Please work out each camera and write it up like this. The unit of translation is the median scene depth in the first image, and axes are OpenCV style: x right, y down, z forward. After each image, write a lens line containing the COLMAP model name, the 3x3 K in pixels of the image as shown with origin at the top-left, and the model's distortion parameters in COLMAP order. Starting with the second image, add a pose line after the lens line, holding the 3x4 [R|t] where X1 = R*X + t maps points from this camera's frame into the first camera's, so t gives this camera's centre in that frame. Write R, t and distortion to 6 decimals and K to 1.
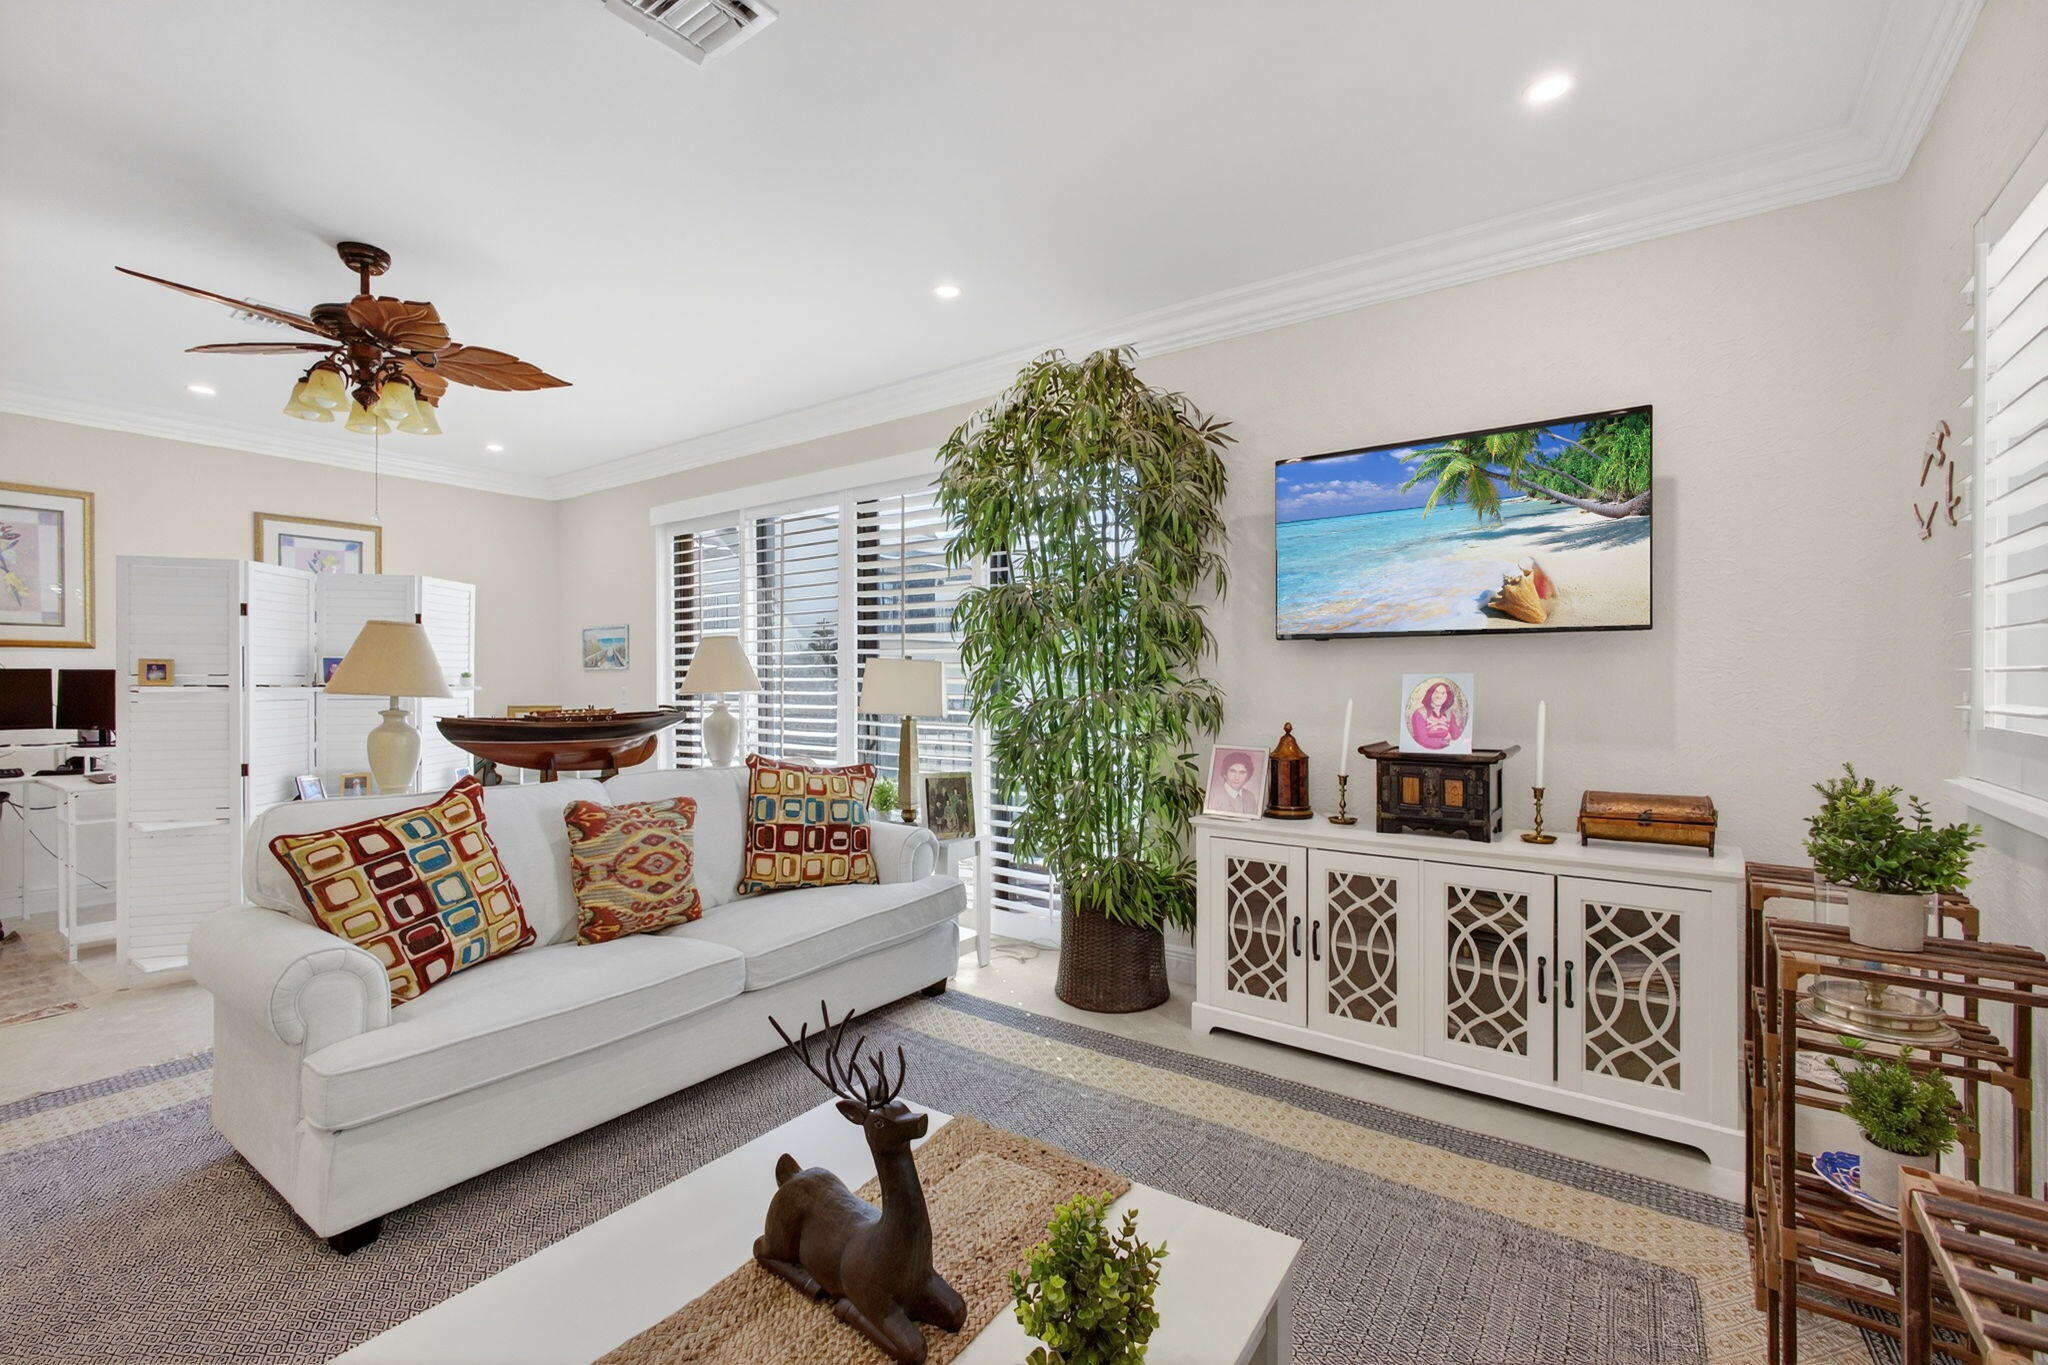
lens RADIAL K [[882.1, 0, 1024.0], [0, 882.1, 682.5], [0, 0, 1]] dist [0.000330, 0.000174]
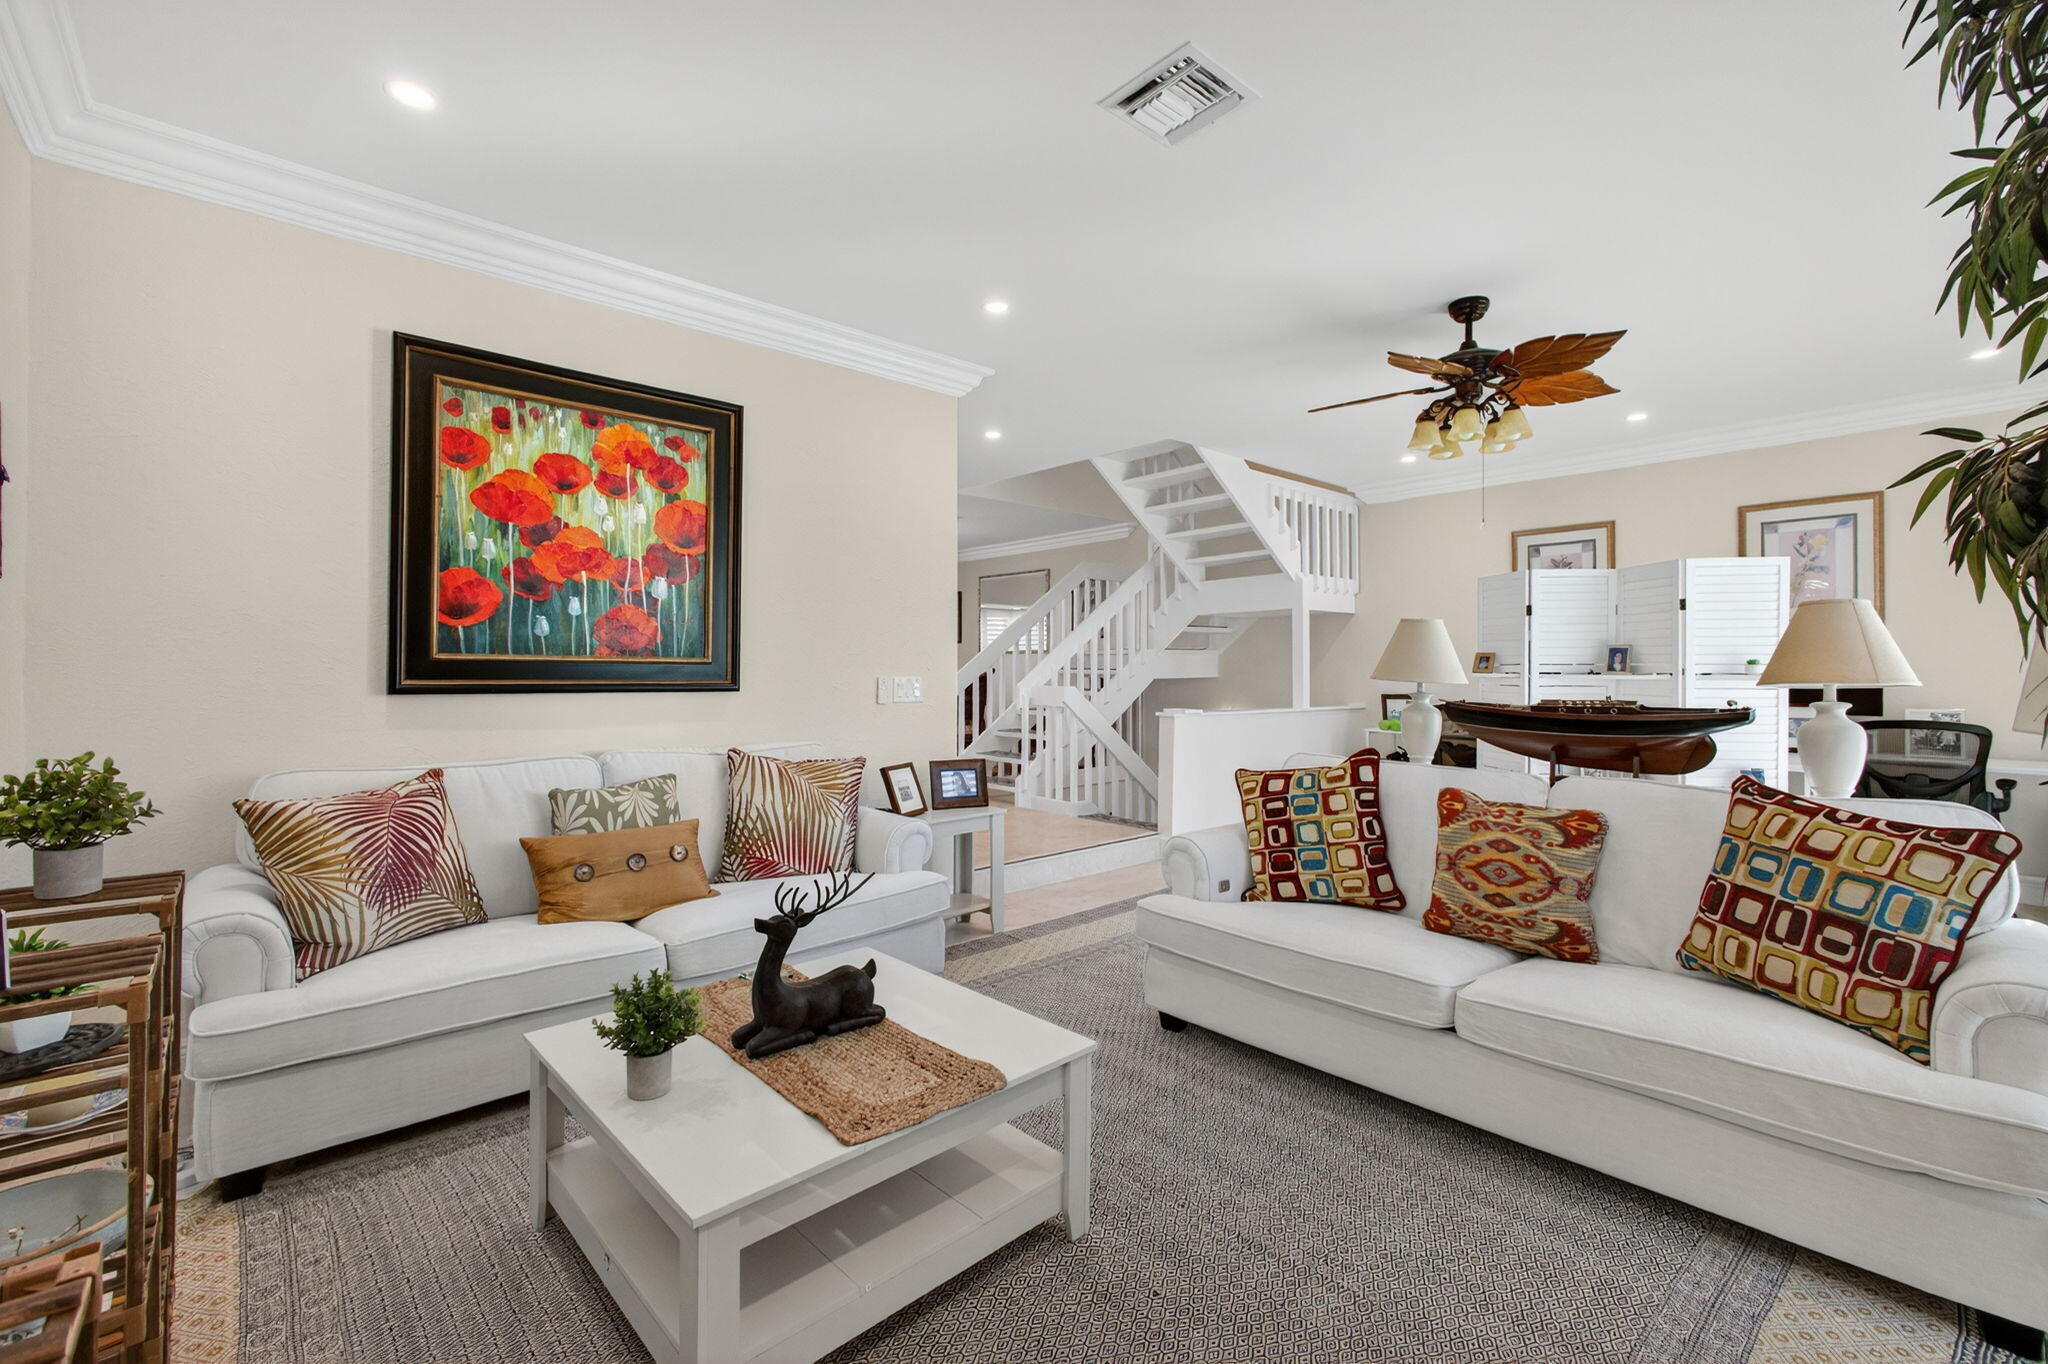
lens RADIAL K [[882.7, 0, 1023.8], [0, 882.7, 660.6], [0, 0, 1]] dist [-0.000246, 0.001032]
pose [[-0.205015, -0.011807, -0.978688, 0.541031], [-0.004529, 0.999928, -0.011115, 0.003347], [0.978748, 0.002154, -0.205053, 0.691417]]
